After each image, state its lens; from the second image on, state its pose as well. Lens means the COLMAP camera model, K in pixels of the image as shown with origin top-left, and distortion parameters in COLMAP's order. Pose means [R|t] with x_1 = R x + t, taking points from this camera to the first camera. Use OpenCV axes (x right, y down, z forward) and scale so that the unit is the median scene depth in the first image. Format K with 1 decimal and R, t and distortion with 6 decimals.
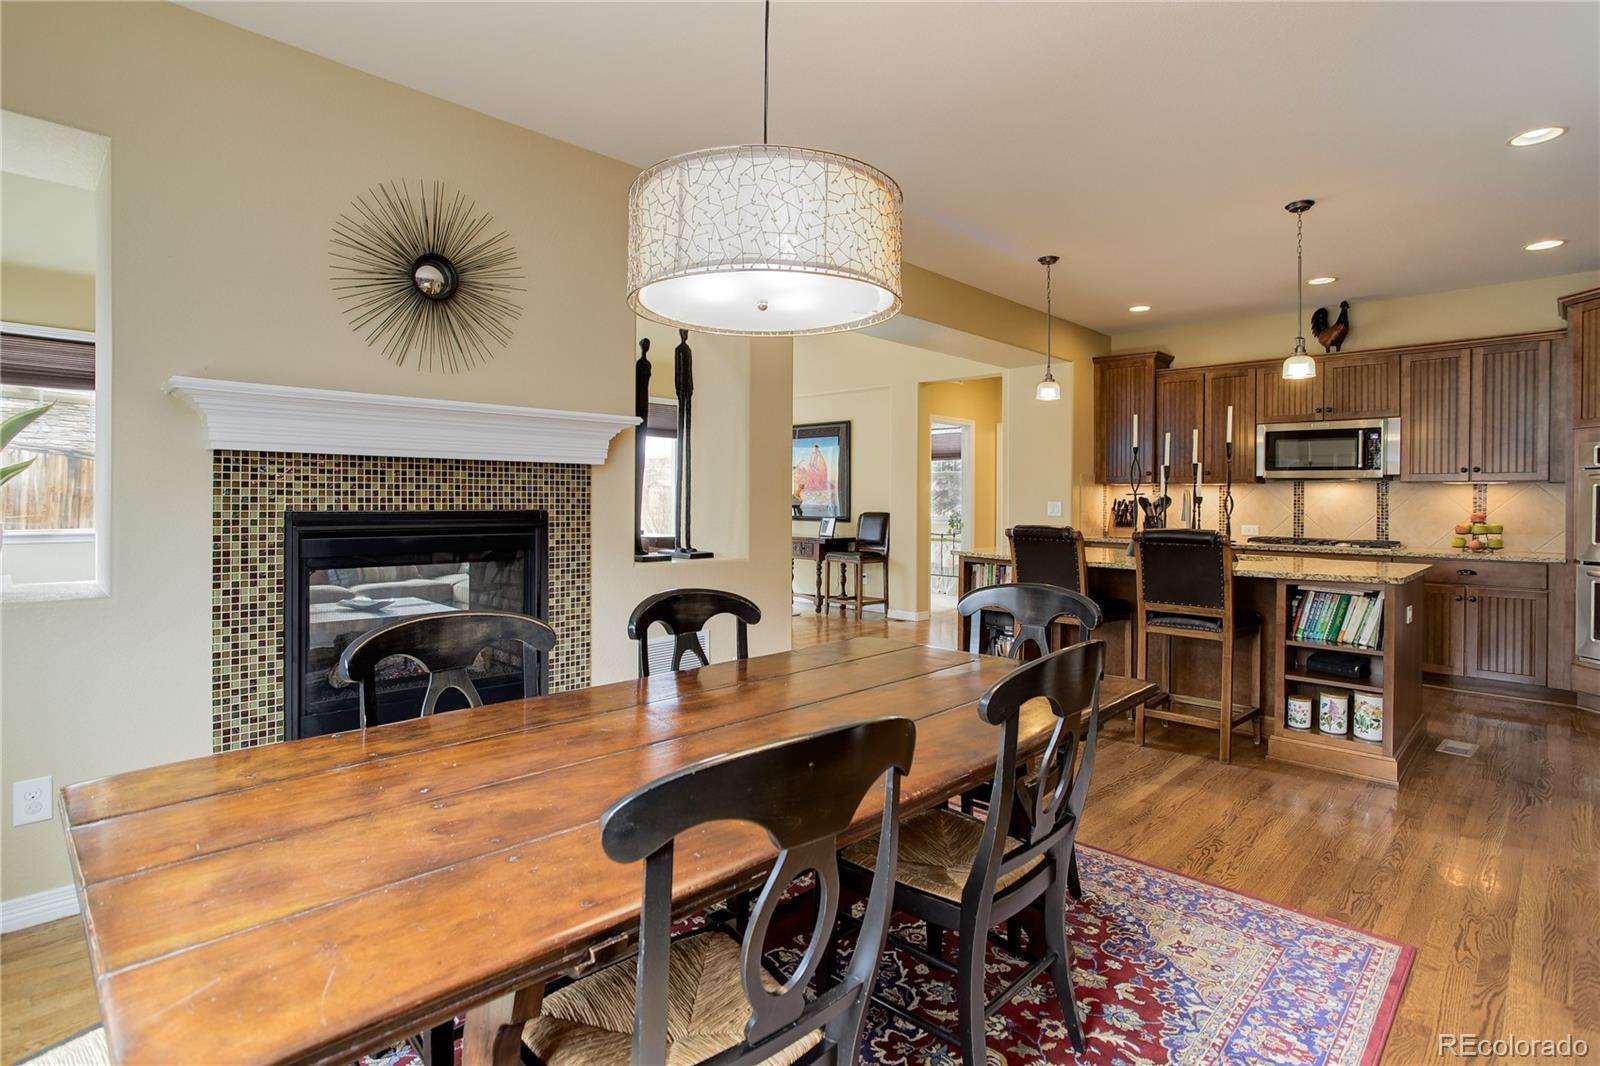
lens RADIAL K [[779.1, 0, 783.9], [0, 779.1, 508.2], [0, 0, 1]] dist [-0.041357, 0.022585]
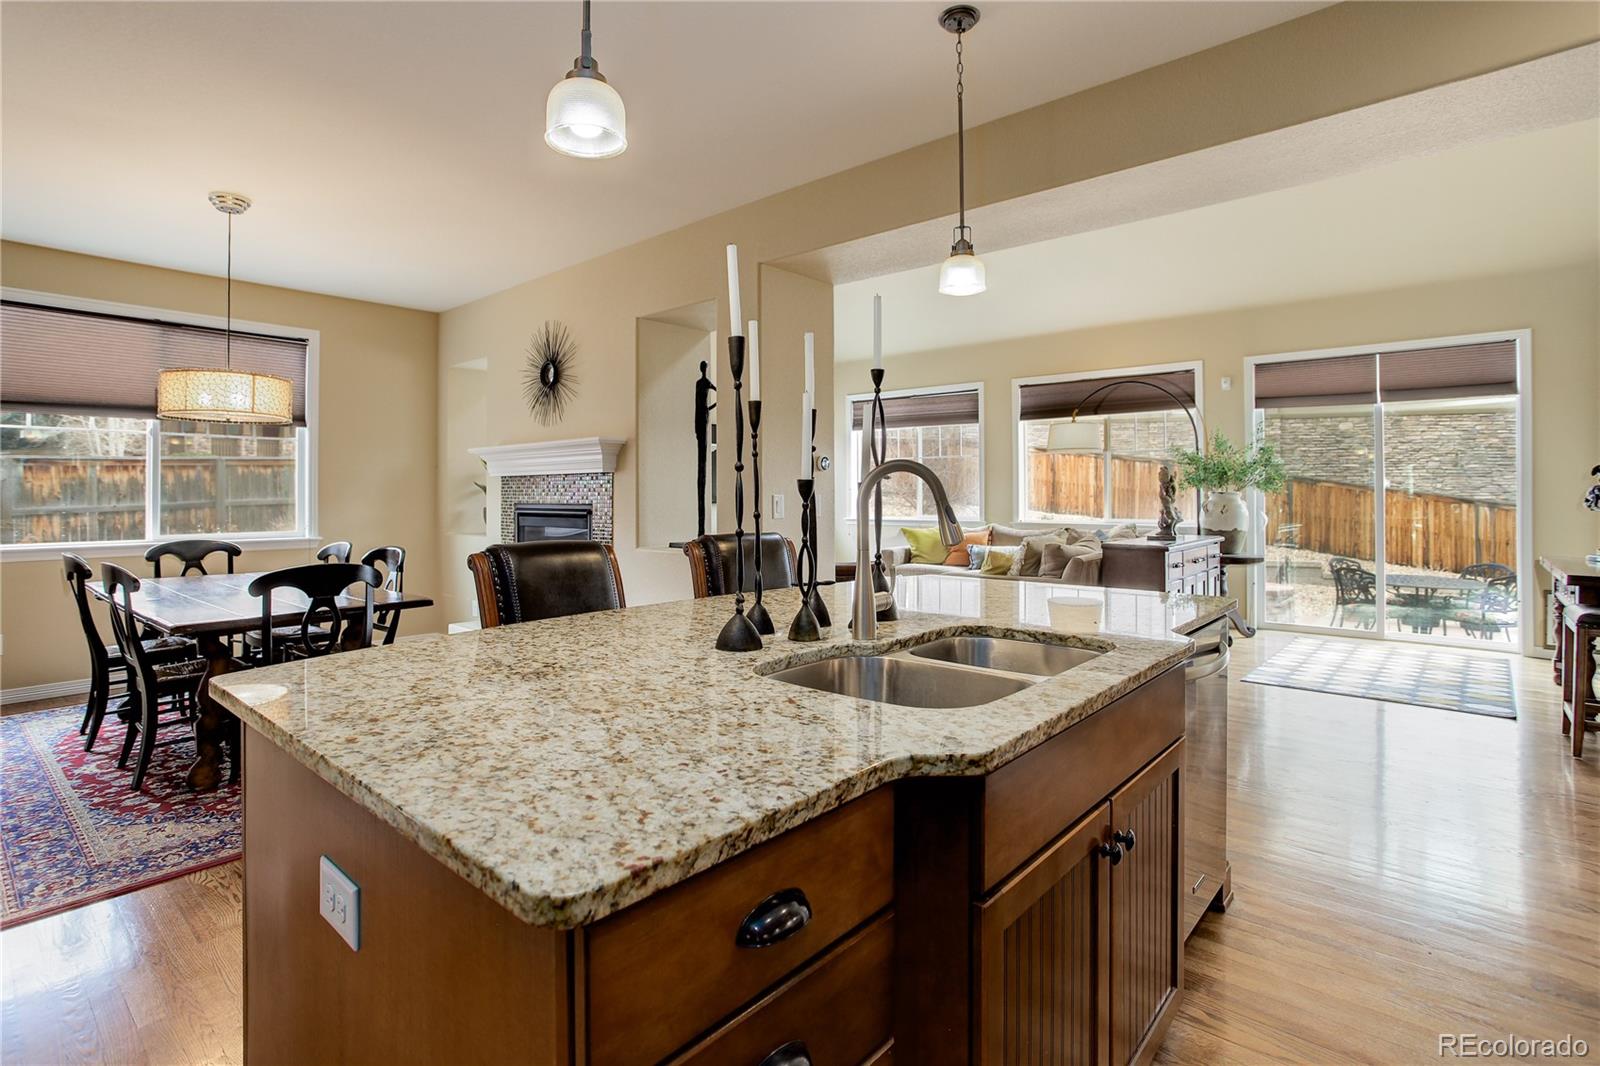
lens RADIAL K [[779.1, 0, 793.3], [0, 779.1, 484.0], [0, 0, 1]] dist [-0.041357, 0.022585]
pose [[0.077783, -0.019174, -0.996786, 0.787222], [-0.010456, 0.999744, -0.020047, -0.006020], [0.996916, 0.011982, 0.077562, 0.807365]]
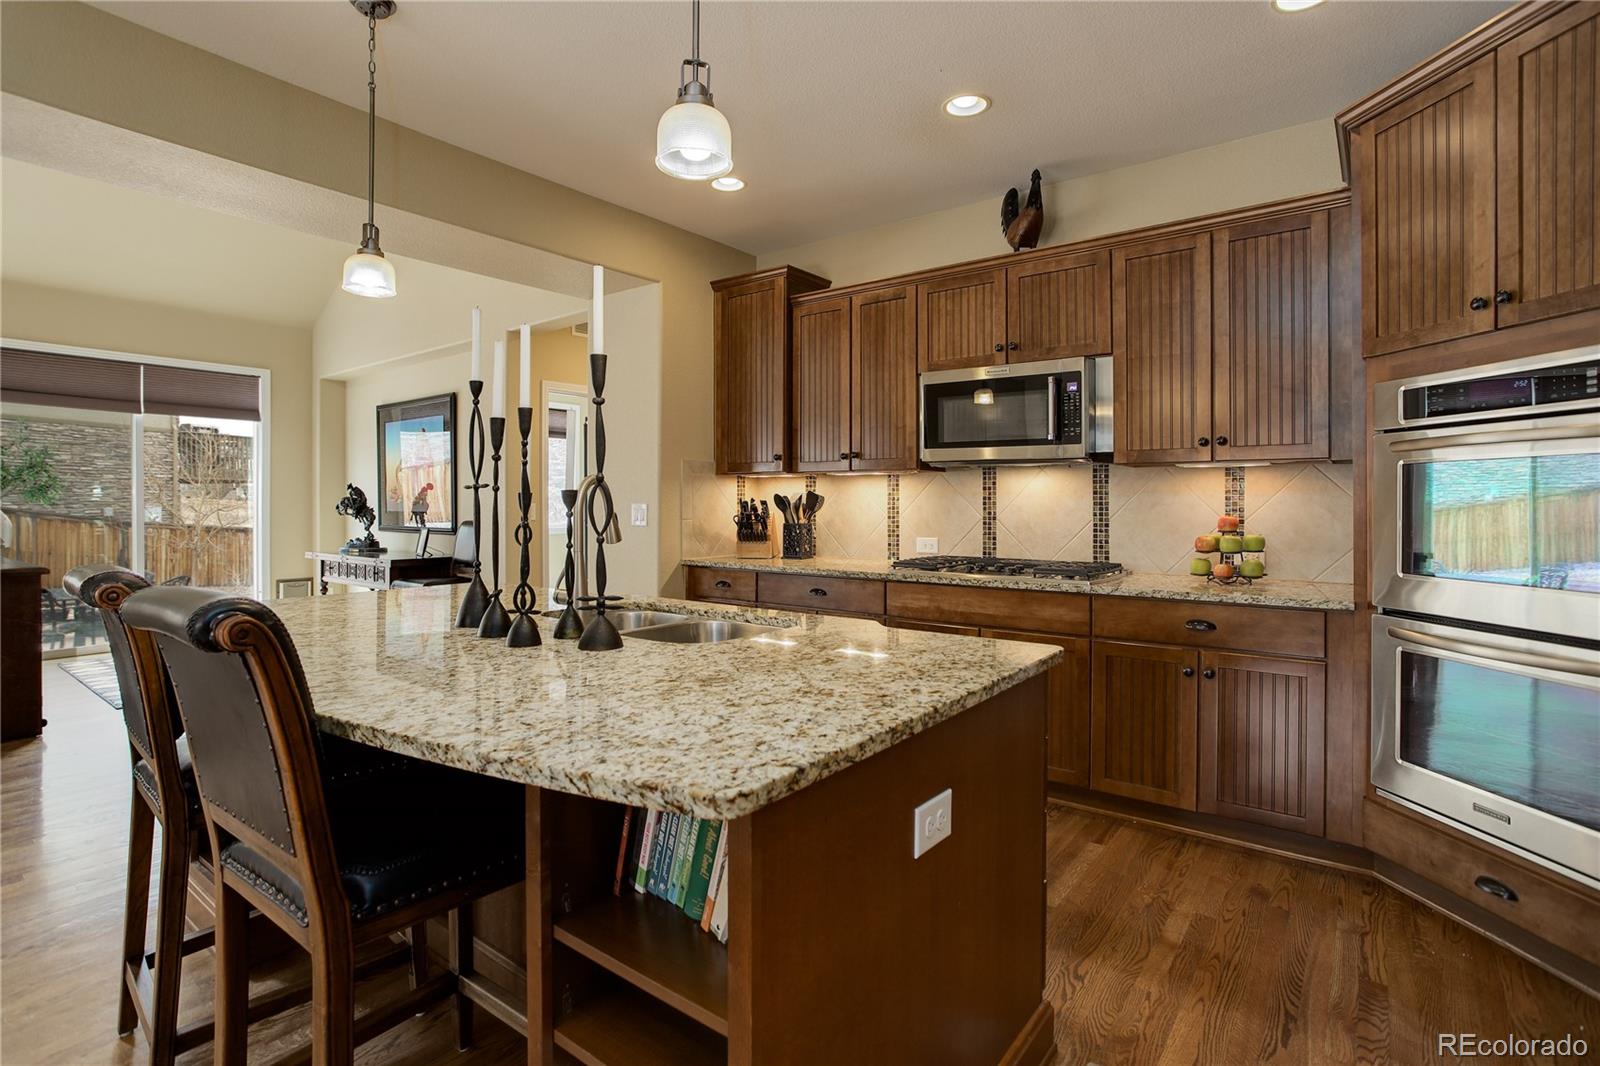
lens RADIAL K [[779.1, 0, 778.7], [0, 779.1, 510.1], [0, 0, 1]] dist [-0.041357, 0.022585]
pose [[0.991255, -0.010265, 0.131559, 0.493127], [0.010376, 0.999946, -0.000162, -0.001926], [-0.131550, 0.001526, 0.991308, 0.464494]]
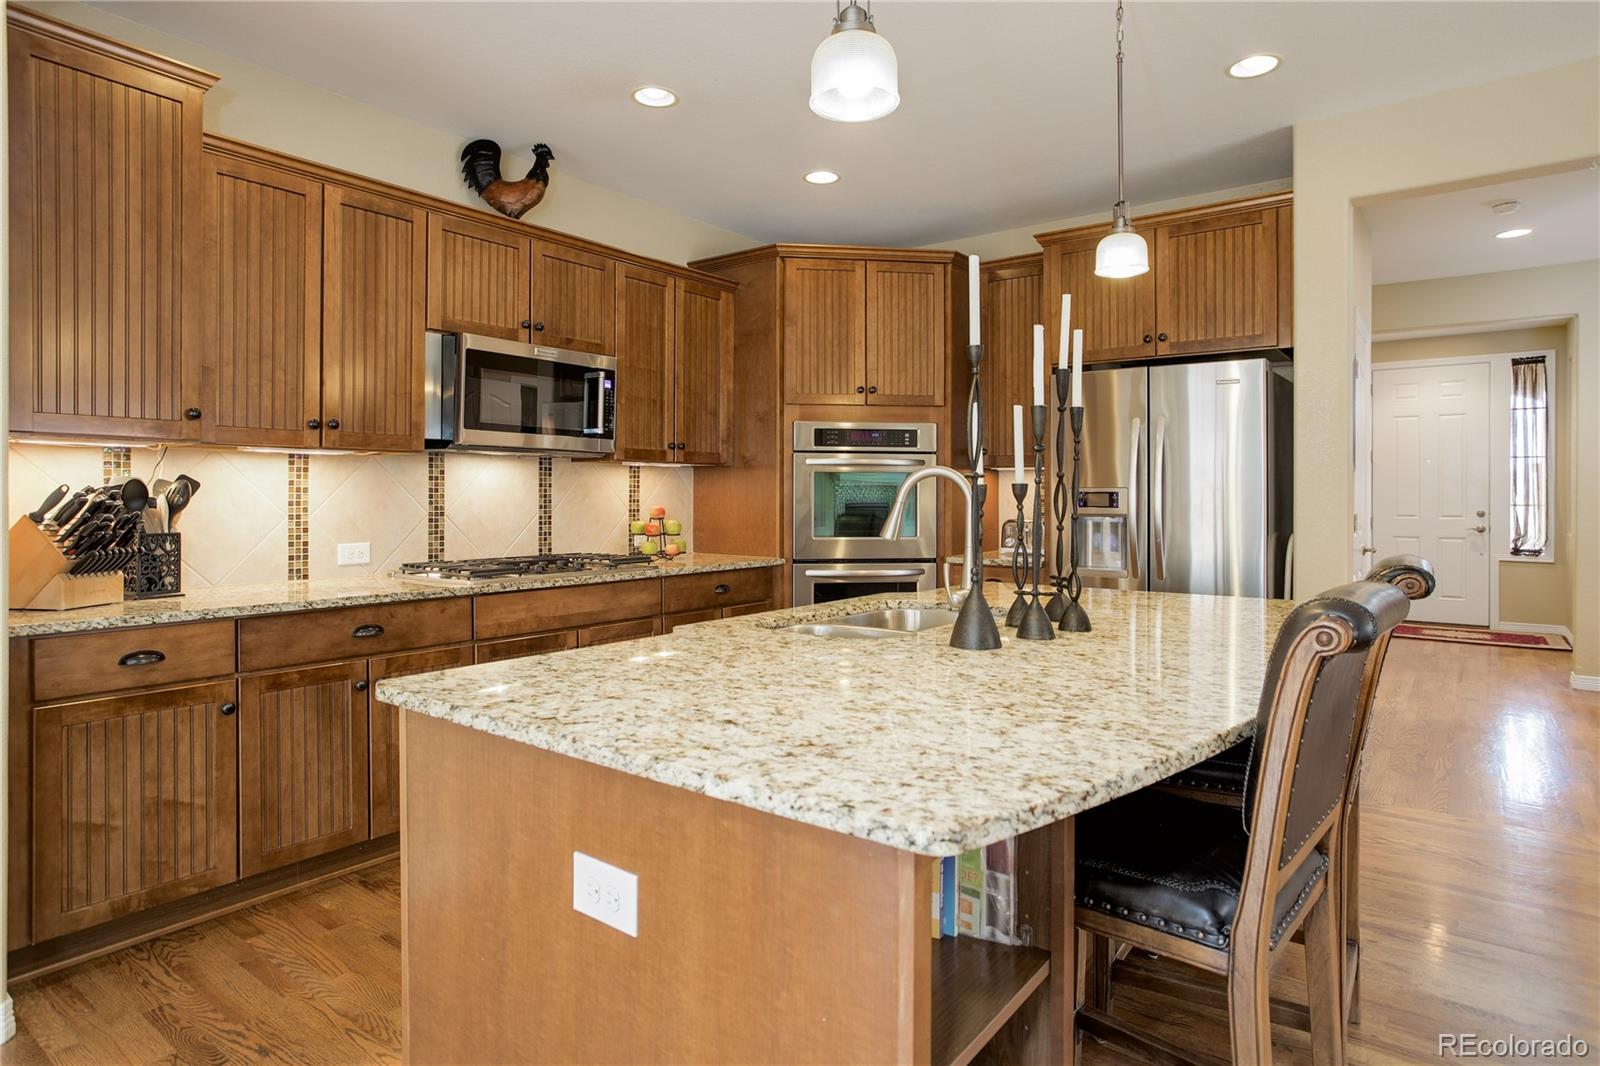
lens RADIAL K [[907.0, 0, 798.2], [0, 907.0, 487.4], [0, 0, 1]] dist [-0.038028, 0.002263]
pose [[-0.149432, -0.002379, 0.988769, 0.031363], [0.009076, 0.999952, 0.003777, -0.013583], [-0.988730, 0.009538, -0.149404, 1.008836]]
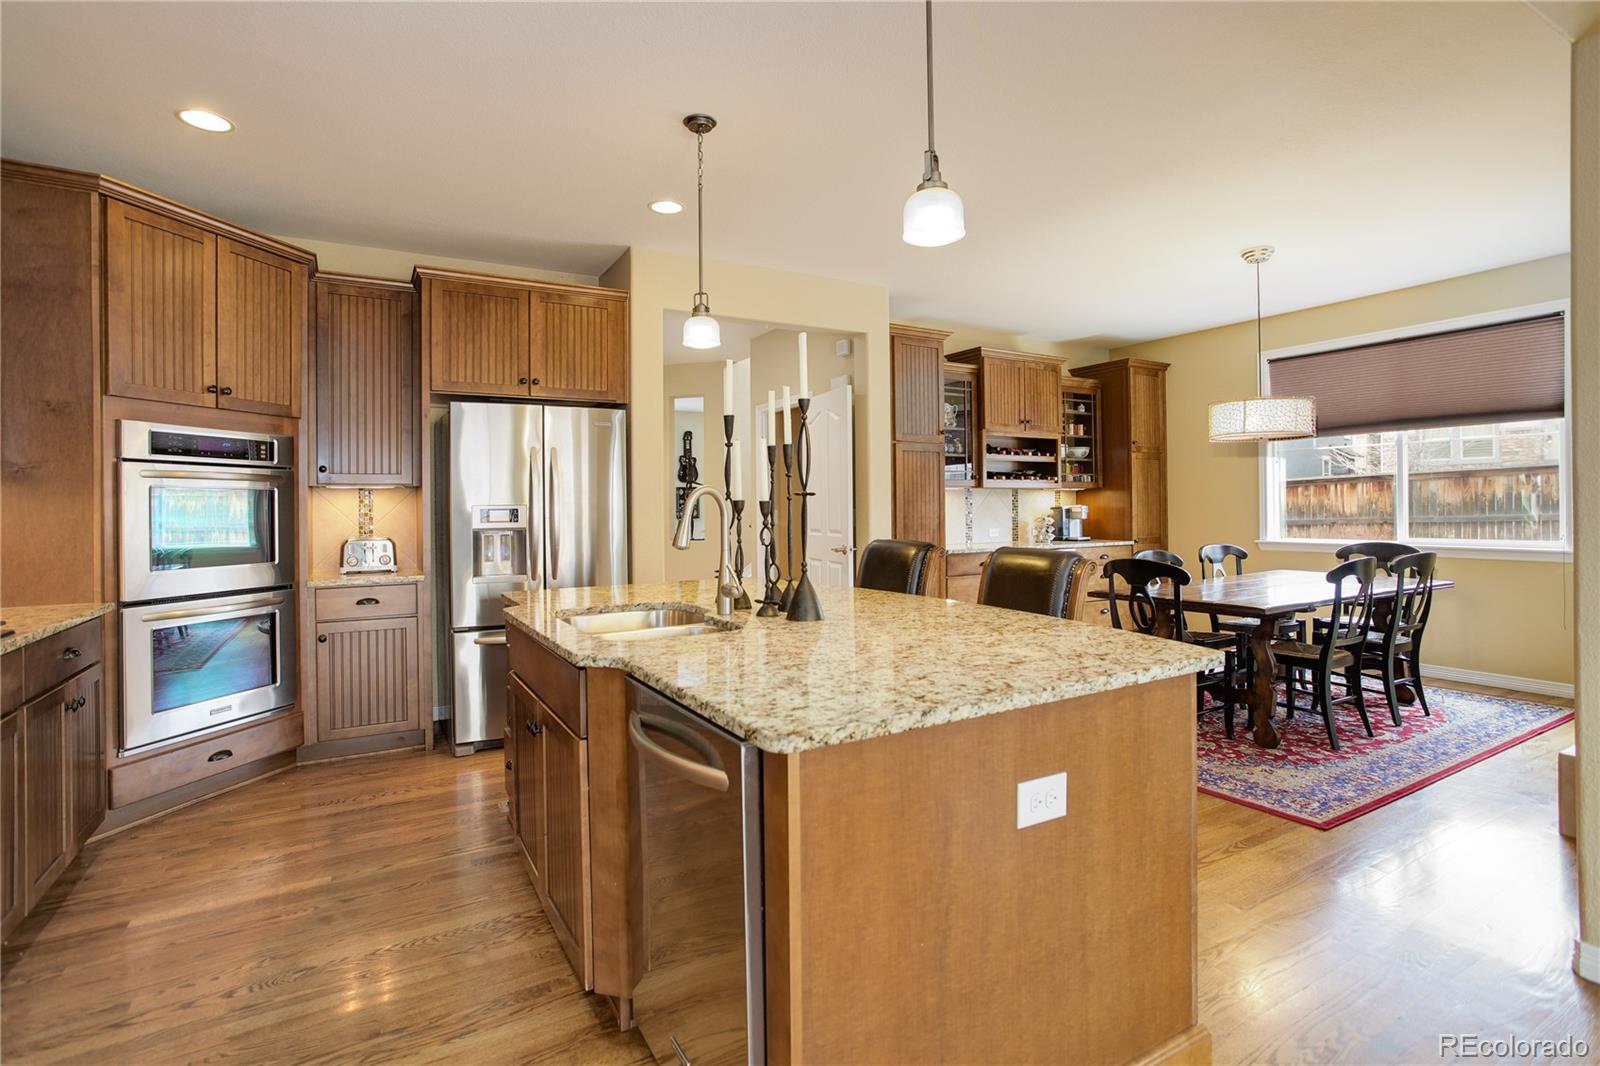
lens RADIAL K [[779.1, 0, 795.0], [0, 779.1, 511.6], [0, 0, 1]] dist [-0.041357, 0.022585]
pose [[-0.971715, 0.002161, 0.236146, 0.296228], [0.007206, 0.999764, 0.020500, -0.015167], [-0.236046, 0.021622, -0.971501, 1.314232]]
